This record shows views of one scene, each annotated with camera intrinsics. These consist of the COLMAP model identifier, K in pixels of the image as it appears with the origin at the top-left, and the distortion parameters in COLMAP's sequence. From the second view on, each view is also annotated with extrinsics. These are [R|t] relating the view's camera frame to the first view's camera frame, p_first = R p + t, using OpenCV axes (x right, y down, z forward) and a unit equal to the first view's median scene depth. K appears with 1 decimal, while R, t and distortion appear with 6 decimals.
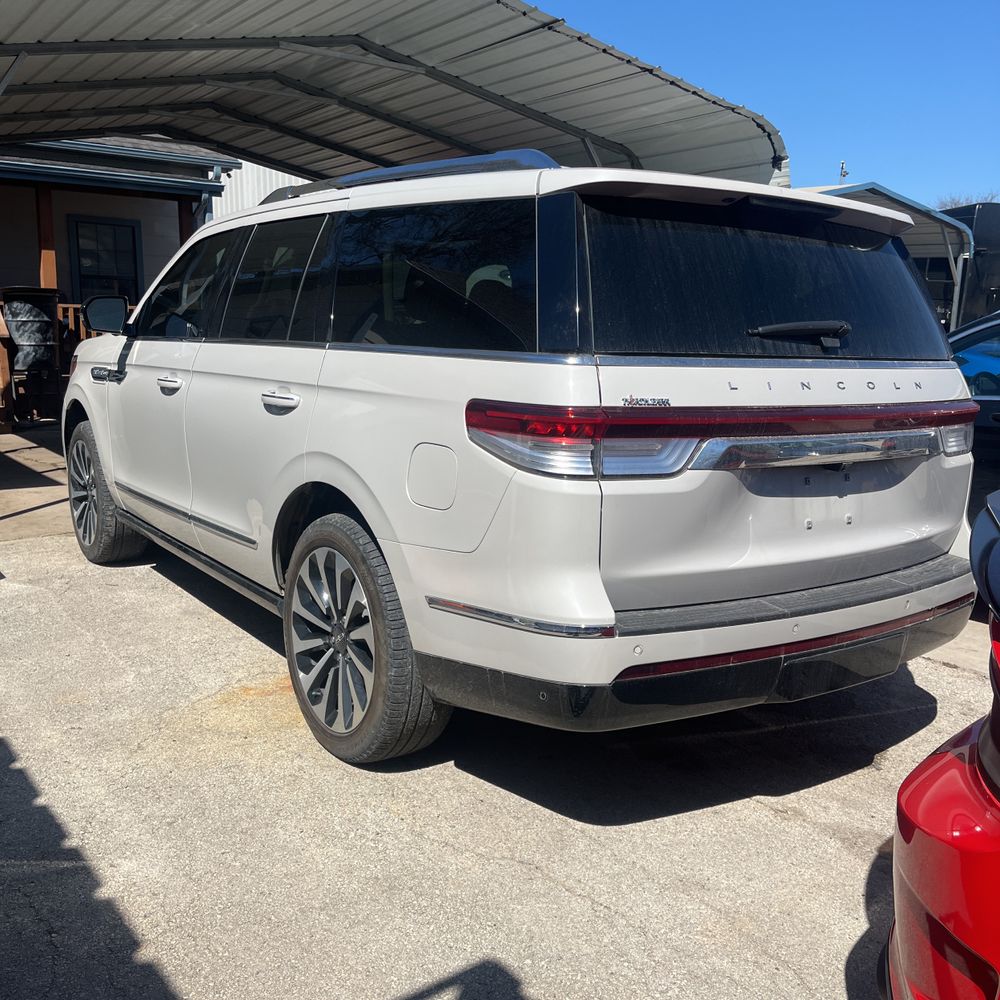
lens RADIAL K [[1009.0, 0, 506.8], [0, 1009.0, 506.9], [0, 0, 1]] dist [0.031982, -0.014623]
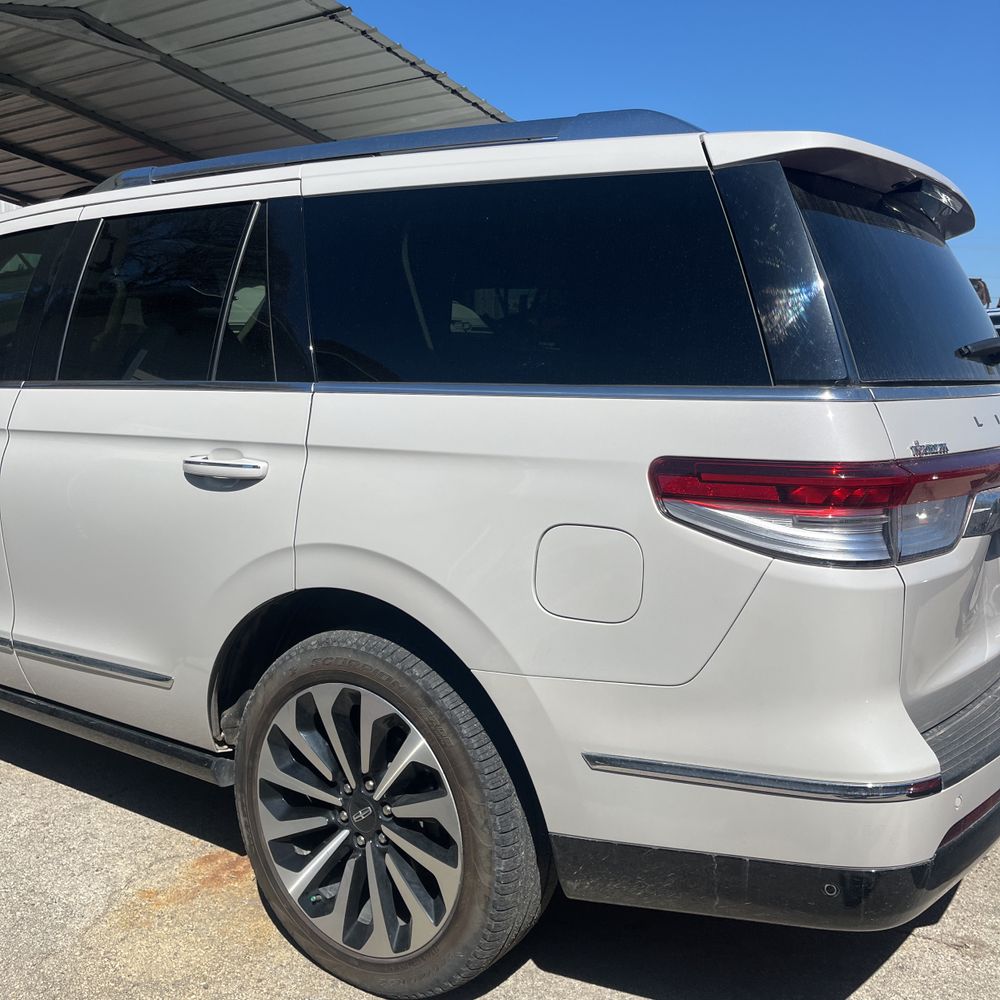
lens RADIAL K [[1010.7, 0, 506.0], [0, 1010.7, 494.9], [0, 0, 1]] dist [0.043535, -0.051205]
pose [[0.940327, -0.066055, 0.333799, -0.296228], [0.079780, 0.996431, -0.027560, -0.058781], [-0.330787, 0.052546, 0.942241, 0.324004]]
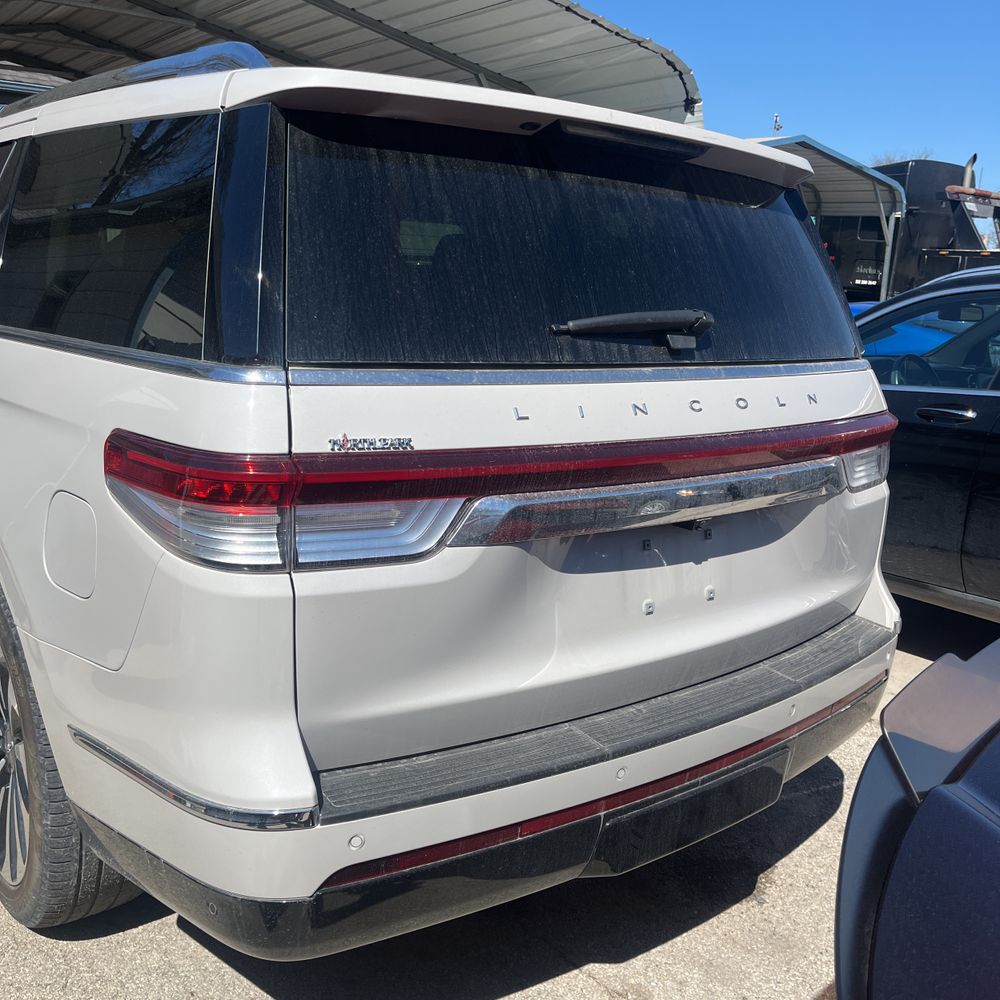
lens RADIAL K [[1010.7, 0, 506.0], [0, 1010.7, 494.9], [0, 0, 1]] dist [0.043535, -0.051205]
pose [[0.998331, 0.000023, 0.057753, 0.142461], [-0.001917, 0.999462, 0.032743, -0.071894], [-0.057721, -0.032799, 0.997794, 0.284683]]
